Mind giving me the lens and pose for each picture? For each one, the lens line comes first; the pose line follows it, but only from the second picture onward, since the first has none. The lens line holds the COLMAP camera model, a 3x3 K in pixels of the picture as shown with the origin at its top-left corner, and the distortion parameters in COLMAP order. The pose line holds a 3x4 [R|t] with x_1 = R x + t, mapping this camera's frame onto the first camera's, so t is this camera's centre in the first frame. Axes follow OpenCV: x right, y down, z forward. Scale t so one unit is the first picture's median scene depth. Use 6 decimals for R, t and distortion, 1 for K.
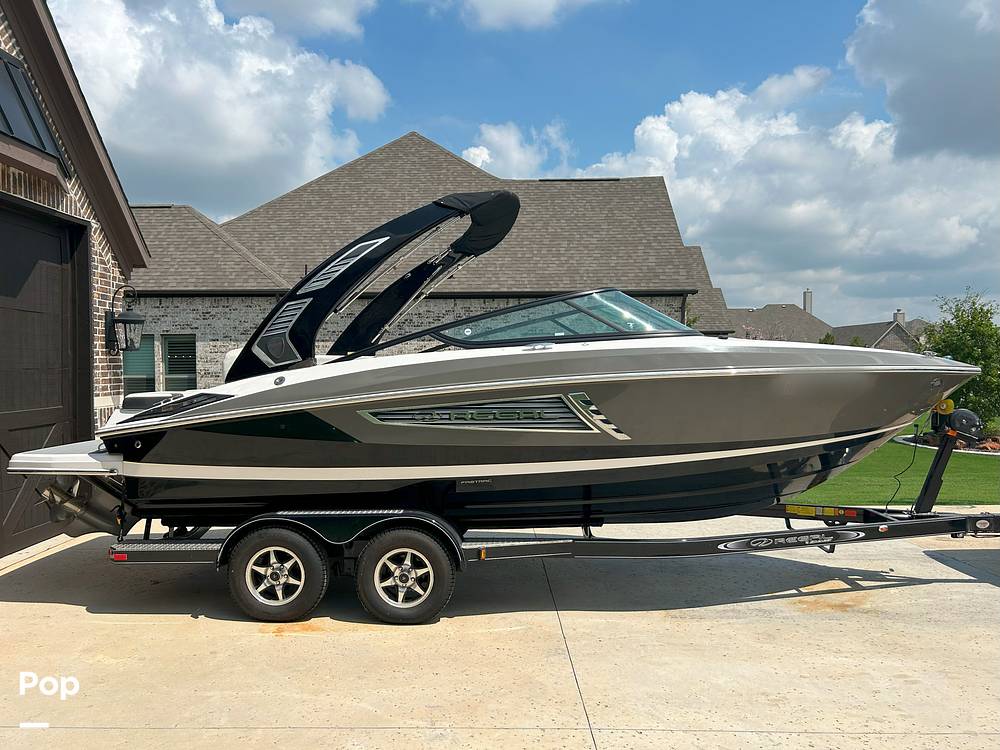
lens RADIAL K [[750.8, 0, 500.1], [0, 750.8, 381.9], [0, 0, 1]] dist [0.062656, -0.067254]
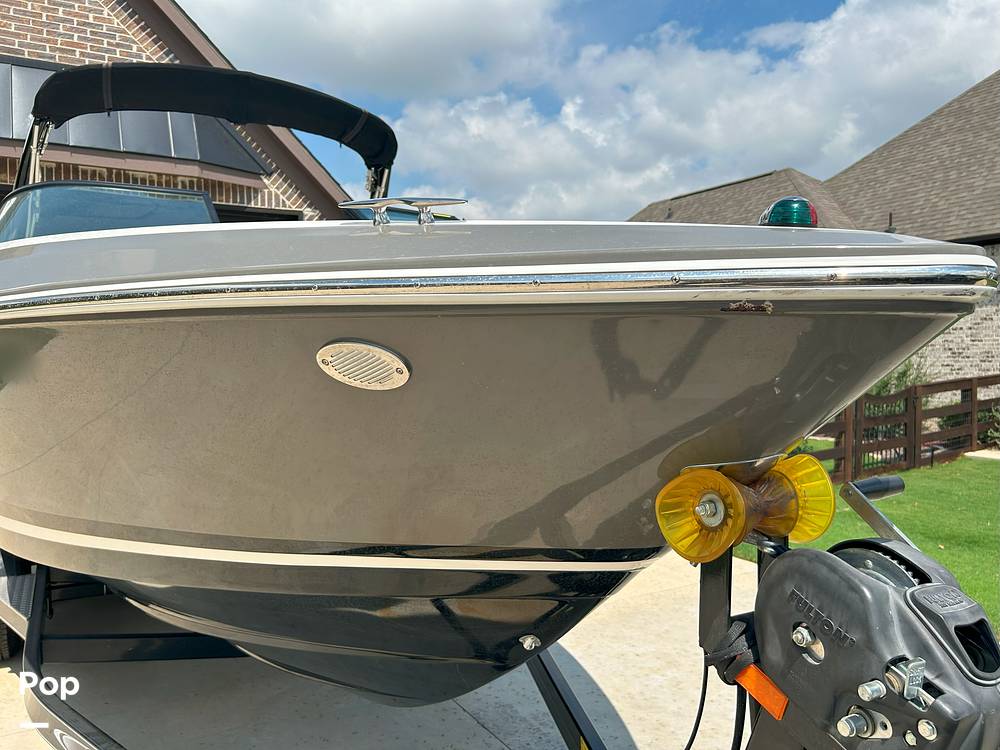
lens RADIAL K [[756.5, 0, 511.4], [0, 756.5, 385.3], [0, 0, 1]] dist [0.017919, -0.004262]
pose [[0.506847, 0.038929, -0.861156, 0.752551], [-0.018031, 0.999240, 0.034559, -0.005069], [0.861847, -0.001989, 0.507164, 0.952022]]
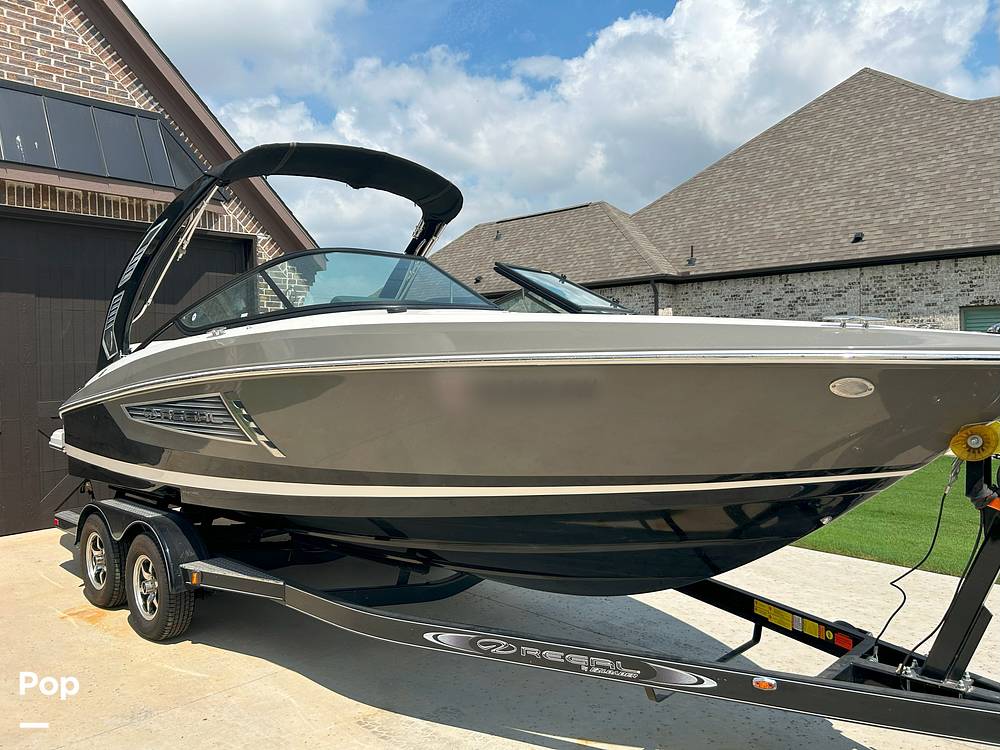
lens RADIAL K [[754.1, 0, 500.0], [0, 754.1, 375.0], [0, 0, 1]] dist [0.028524, -0.000205]
pose [[0.734549, 0.008690, -0.678500, 0.717406], [-0.003967, 0.999956, 0.008512, -0.008640], [0.678544, -0.003560, 0.734551, 0.533433]]
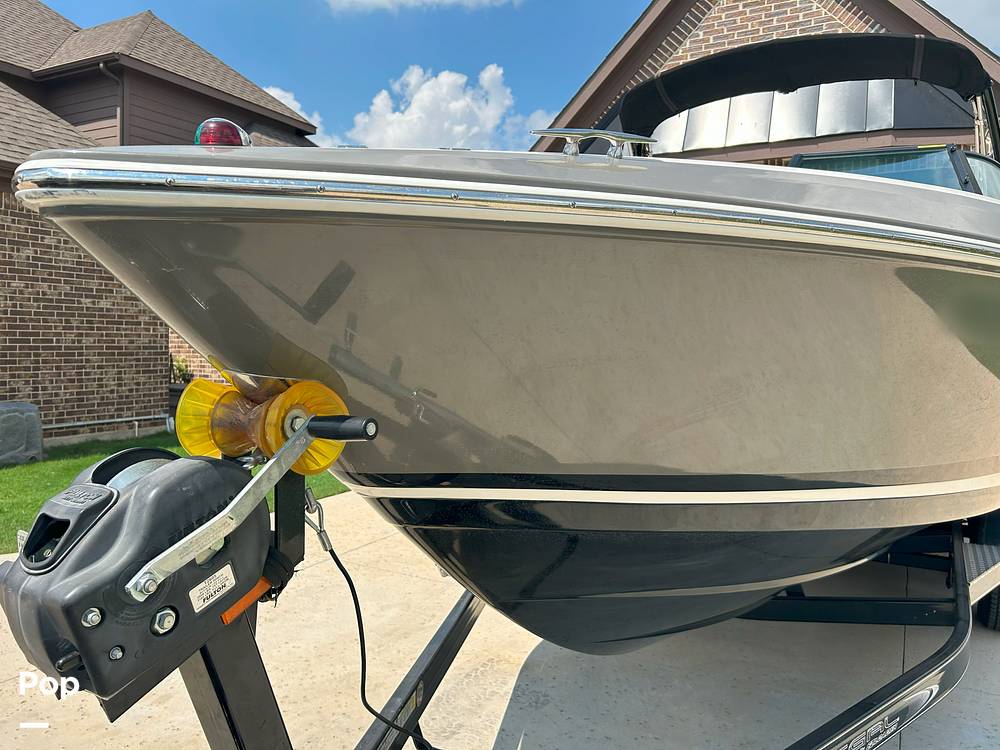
lens RADIAL K [[752.6, 0, 500.0], [0, 752.6, 375.0], [0, 0, 1]] dist [0.064701, -0.069060]
pose [[-0.477639, 0.036419, -0.877801, 0.749909], [-0.035865, 0.997499, 0.060901, 0.010585], [0.877824, 0.060571, -0.475138, 1.205918]]
